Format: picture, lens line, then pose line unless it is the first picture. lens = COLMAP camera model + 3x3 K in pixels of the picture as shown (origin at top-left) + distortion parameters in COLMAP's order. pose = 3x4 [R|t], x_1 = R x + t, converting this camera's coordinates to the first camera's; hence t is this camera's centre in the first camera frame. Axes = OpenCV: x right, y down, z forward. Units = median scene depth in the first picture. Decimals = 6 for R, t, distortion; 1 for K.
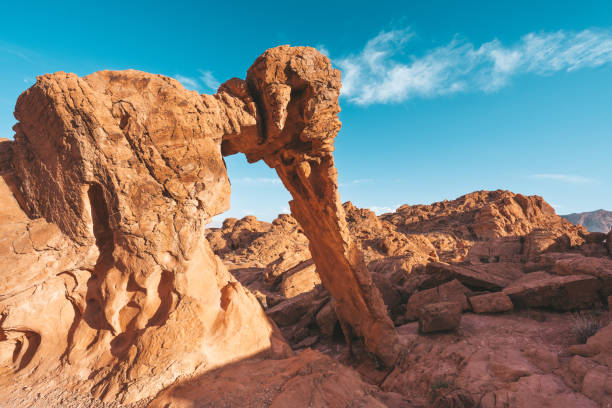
lens RADIAL K [[243.5, 0, 306.4], [0, 243.5, 202.8], [0, 0, 1]] dist [-0.000811, 0.000003]
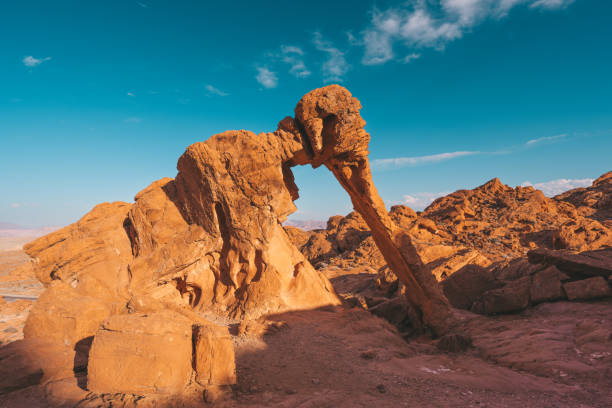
lens RADIAL K [[313.6, 0, 303.9], [0, 313.6, 204.1], [0, 0, 1]] dist [0.000304, 0.000002]
pose [[0.916289, -0.090768, -0.390097, 0.546914], [0.103524, 0.994558, 0.011750, -0.023666], [0.386907, -0.051150, 0.920699, -0.788047]]
